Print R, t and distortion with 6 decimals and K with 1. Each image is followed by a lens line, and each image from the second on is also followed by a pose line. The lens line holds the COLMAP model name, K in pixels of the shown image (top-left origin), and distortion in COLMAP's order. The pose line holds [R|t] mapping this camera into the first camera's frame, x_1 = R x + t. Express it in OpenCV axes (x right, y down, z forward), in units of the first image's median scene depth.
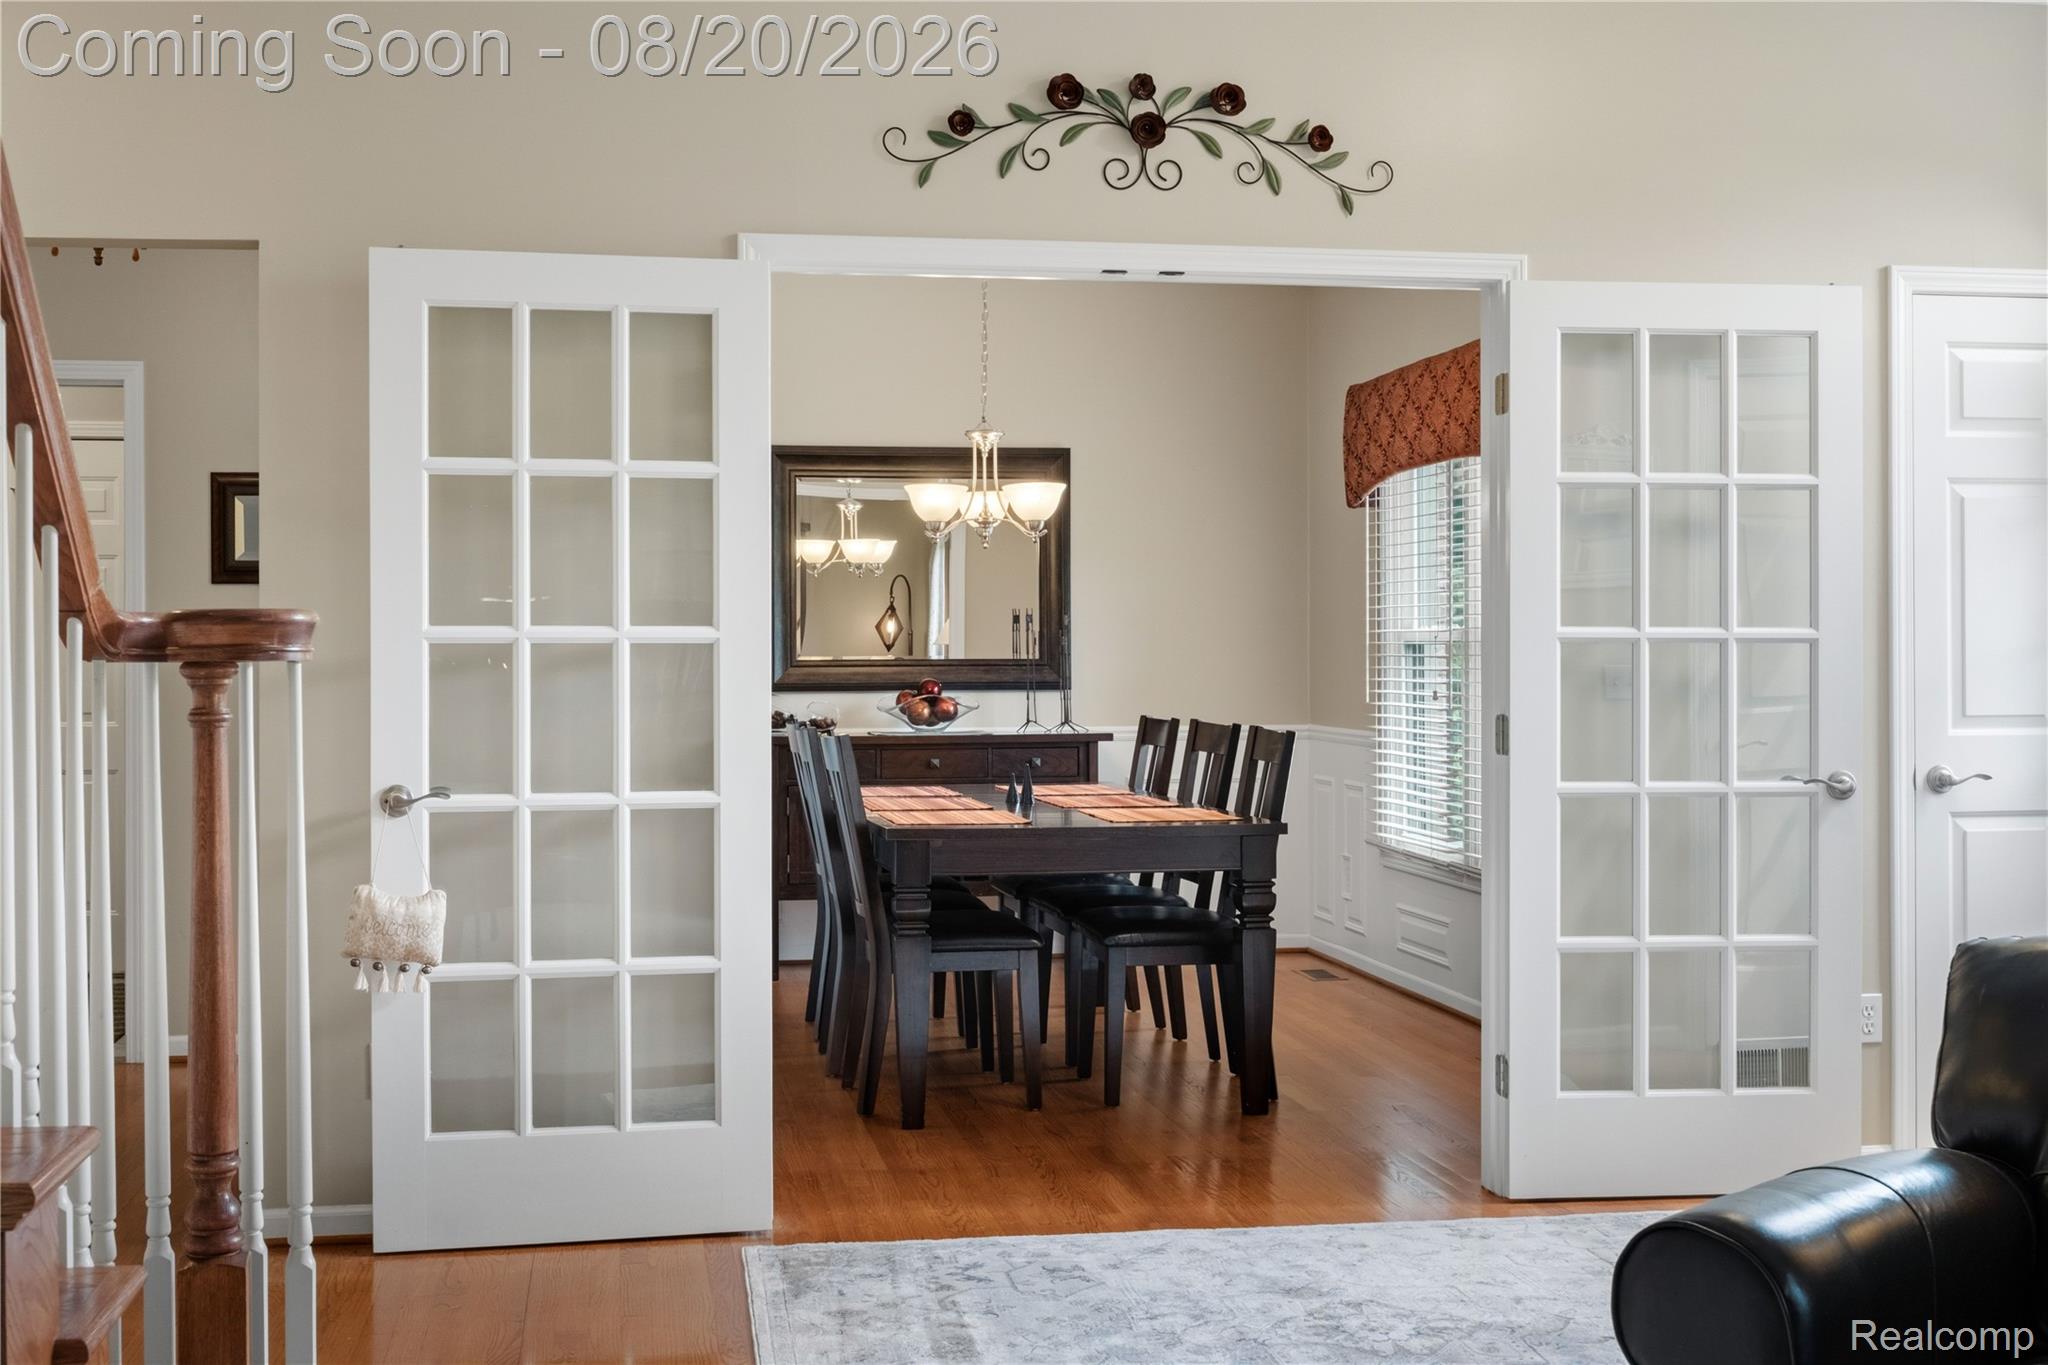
lens RADIAL K [[2402.5, 0, 1024.0], [0, 2402.5, 682.5], [0, 0, 1]] dist [-0.002832, -0.002336]
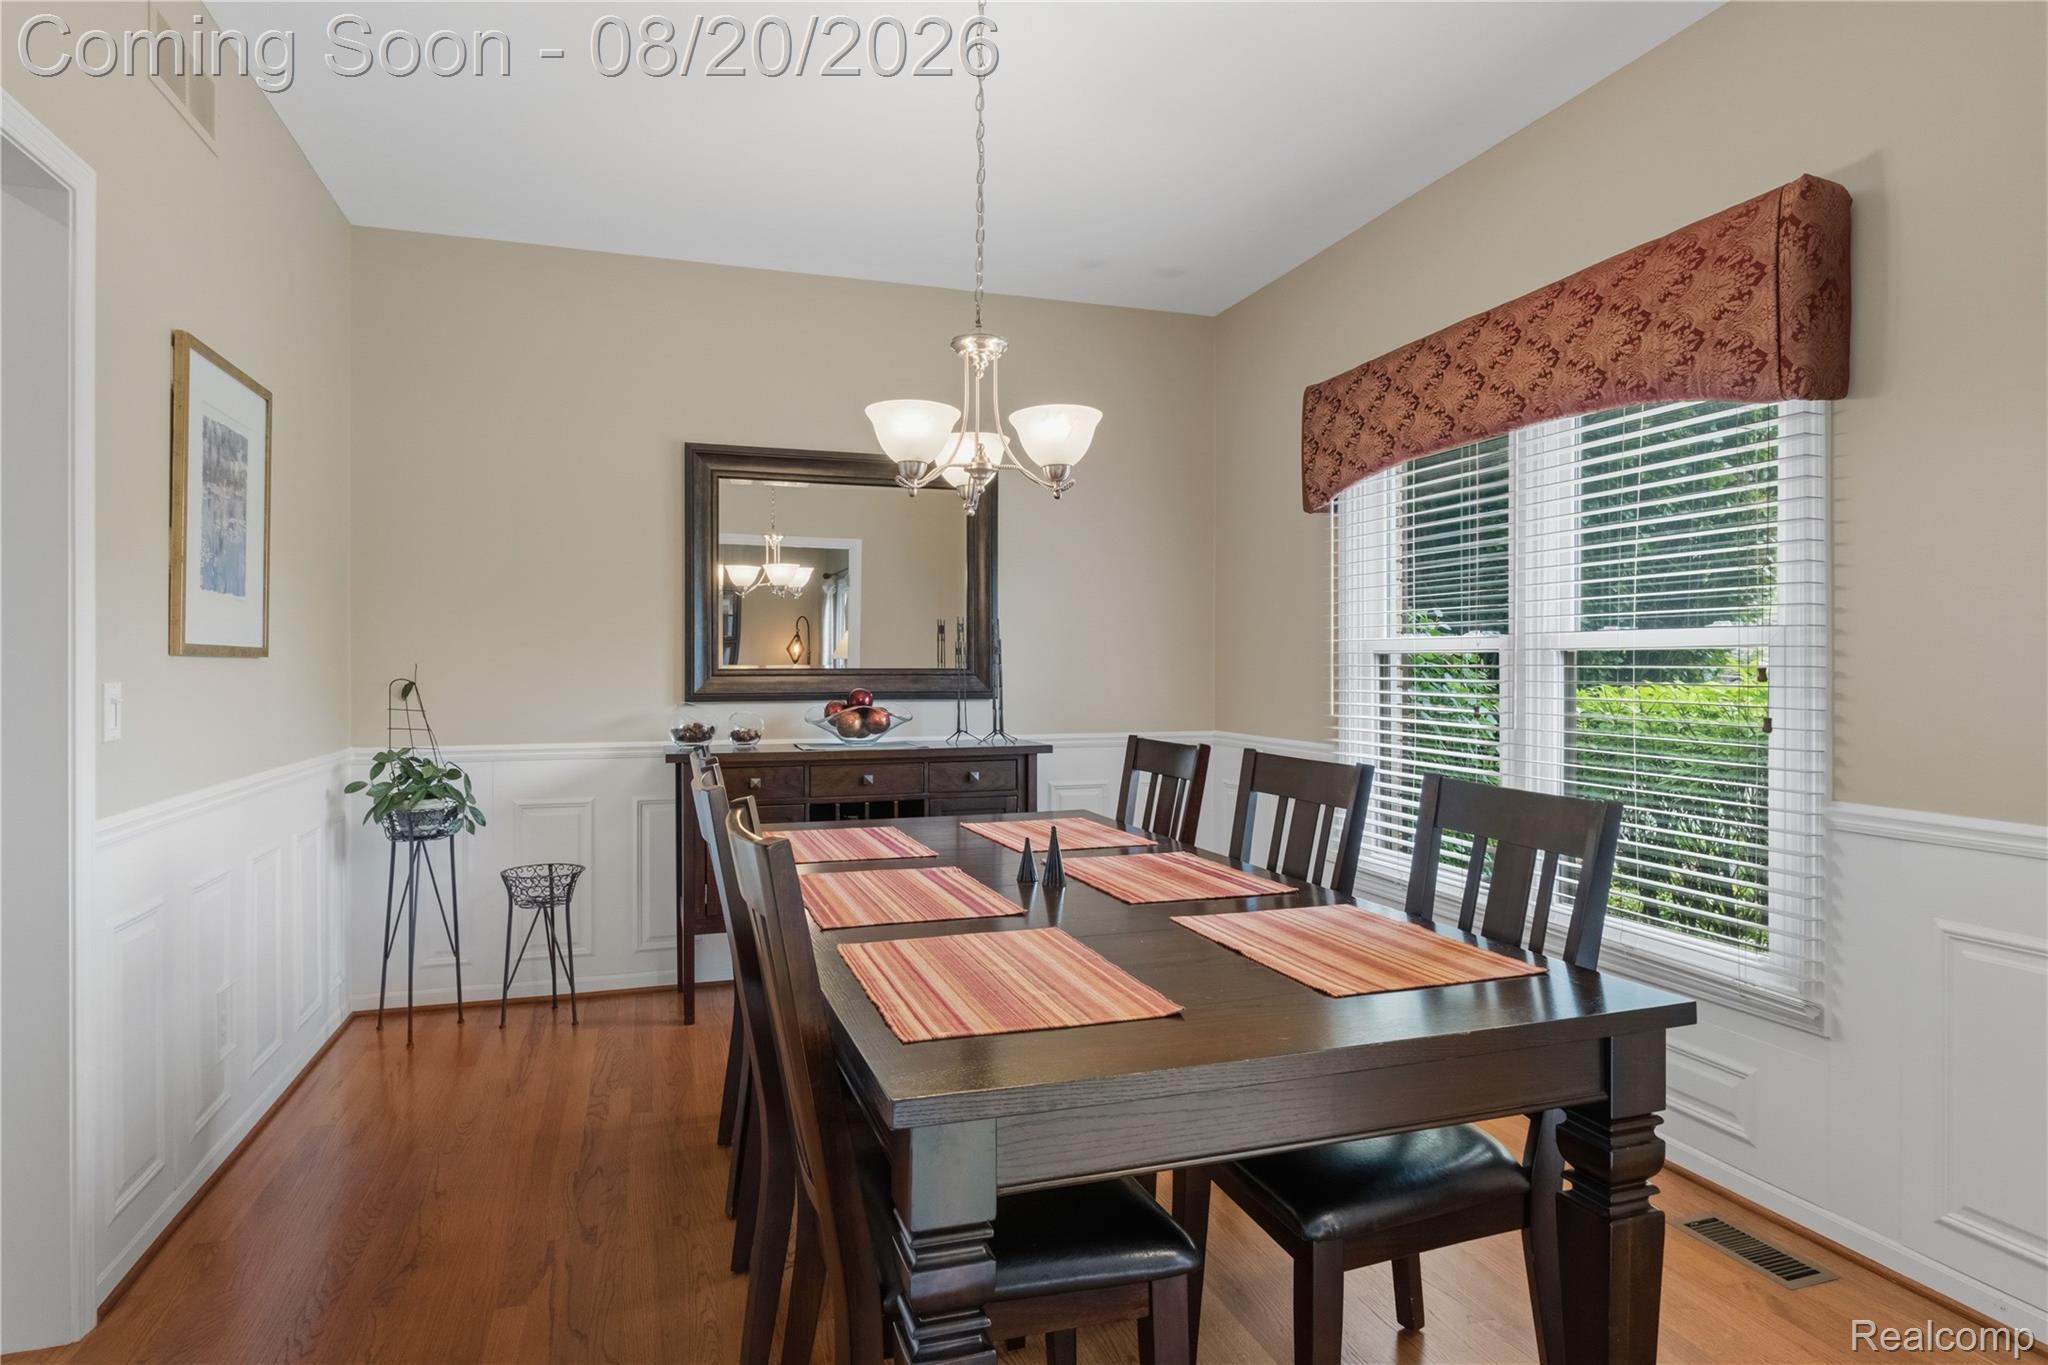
lens RADIAL K [[1137.4, 0, 1024.0], [0, 1137.4, 682.5], [0, 0, 1]] dist [-0.002655, -0.000177]
pose [[0.988892, 0.002388, 0.148617, -0.052283], [-0.002624, 0.999996, 0.001393, -0.005924], [-0.148613, -0.001767, 0.988894, 0.672322]]
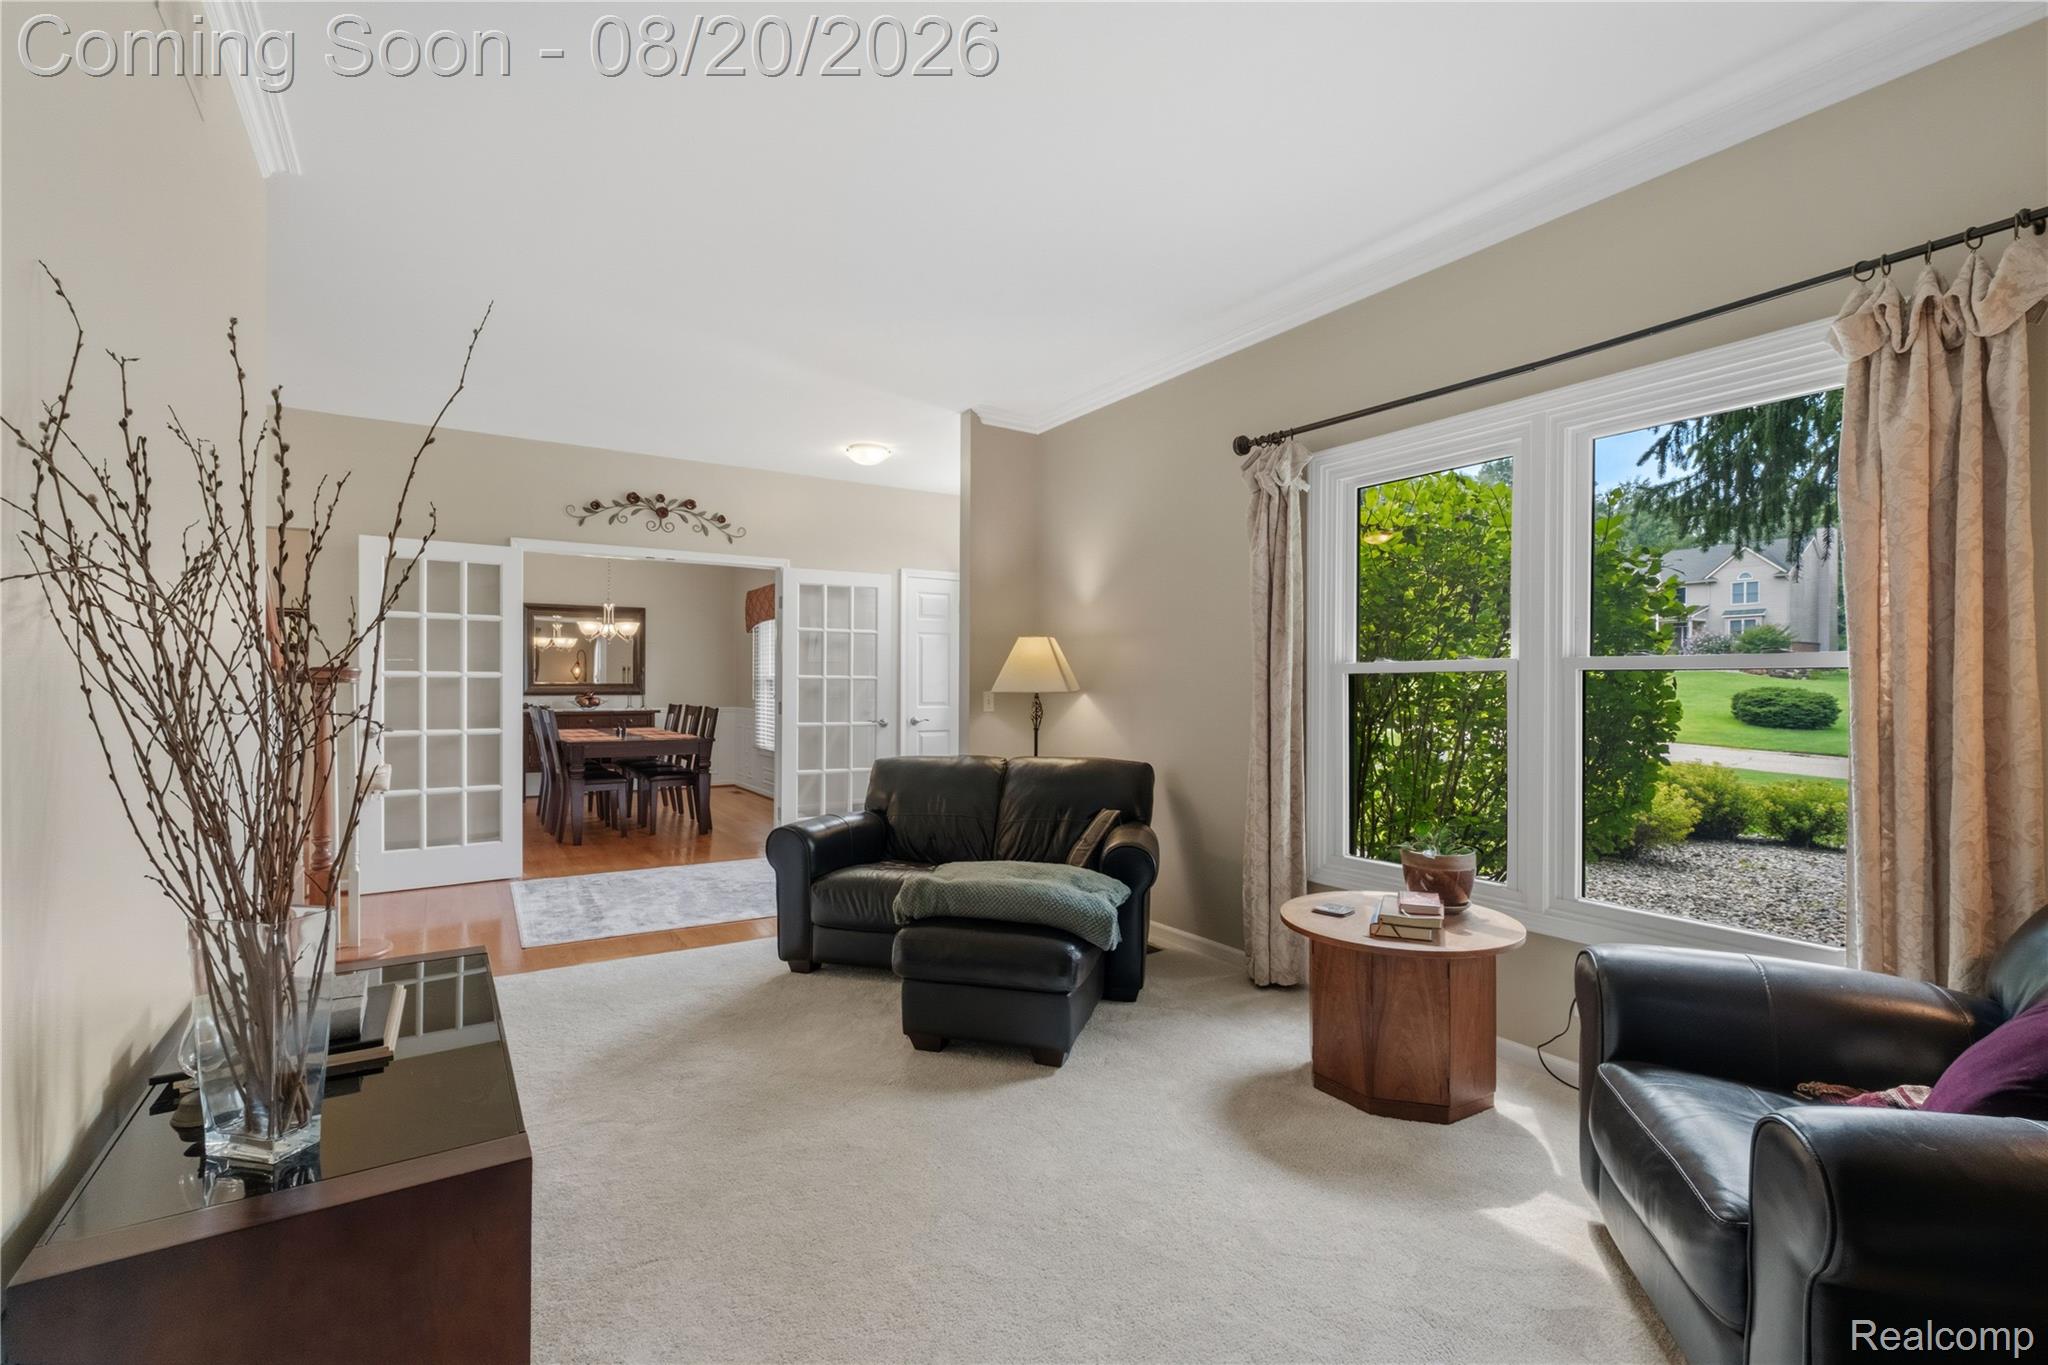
lens RADIAL K [[916.3, 0, 1030.9], [0, 916.3, 687.9], [0, 0, 1]] dist [-0.000702, 0.000053]
pose [[0.920788, 0.003879, 0.390045, 0.021248], [-0.001599, 0.999980, -0.006170, 0.001175], [-0.390061, 0.005057, 0.920775, -0.192472]]
